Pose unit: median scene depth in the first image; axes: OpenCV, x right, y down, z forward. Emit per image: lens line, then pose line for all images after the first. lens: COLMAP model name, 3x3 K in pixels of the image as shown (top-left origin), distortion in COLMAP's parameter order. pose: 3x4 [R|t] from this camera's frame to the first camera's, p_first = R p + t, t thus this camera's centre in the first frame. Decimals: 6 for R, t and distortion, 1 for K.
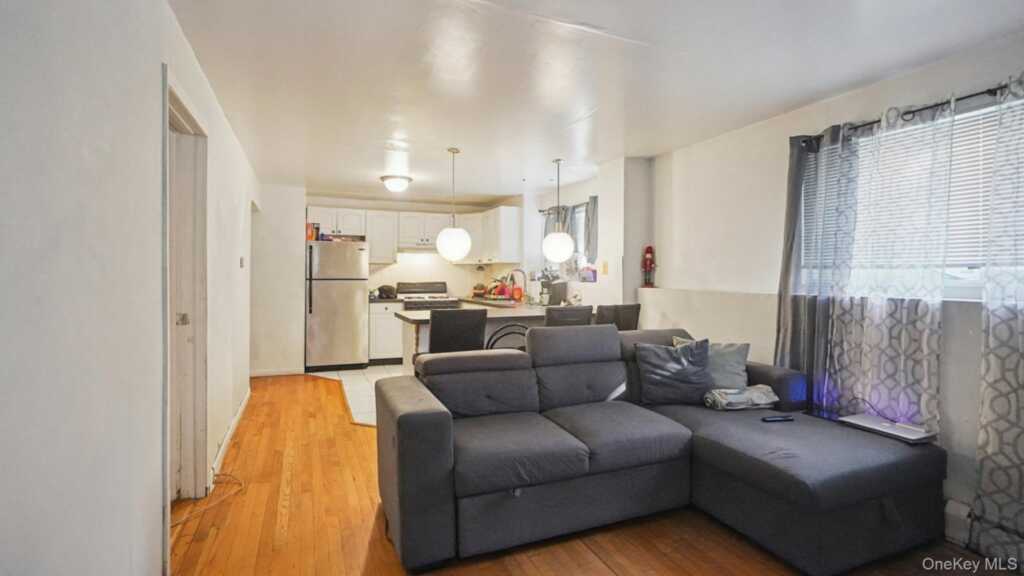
lens RADIAL K [[470.9, 0, 510.6], [0, 470.9, 260.0], [0, 0, 1]] dist [0.032498, 0.000152]
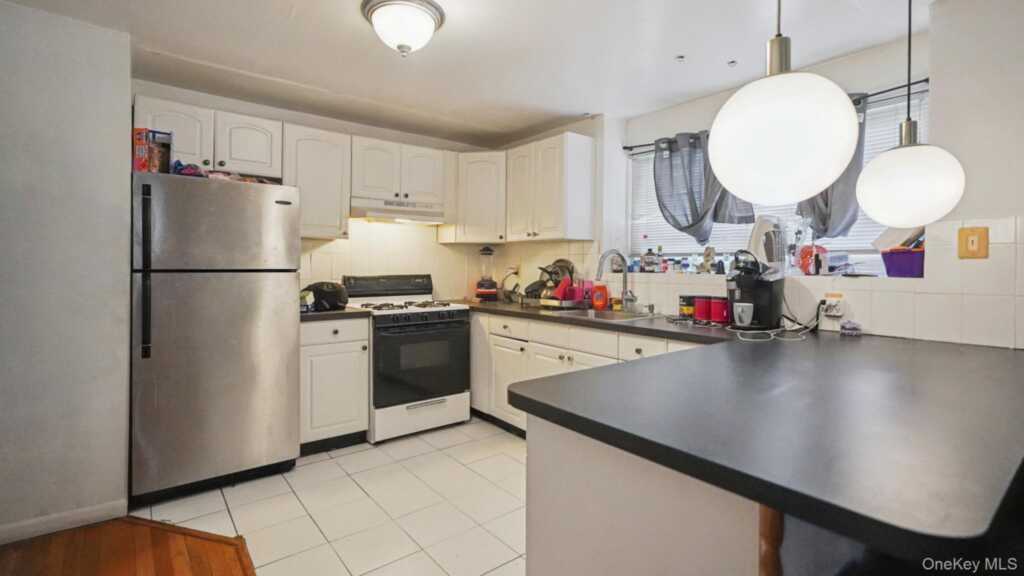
lens RADIAL K [[470.9, 0, 510.6], [0, 470.9, 260.0], [0, 0, 1]] dist [0.032498, 0.000152]
pose [[0.967132, 0.004826, 0.254230, -0.211193], [-0.010732, 0.999704, 0.021850, 0.018148], [-0.254049, -0.023860, 0.966897, 0.491579]]
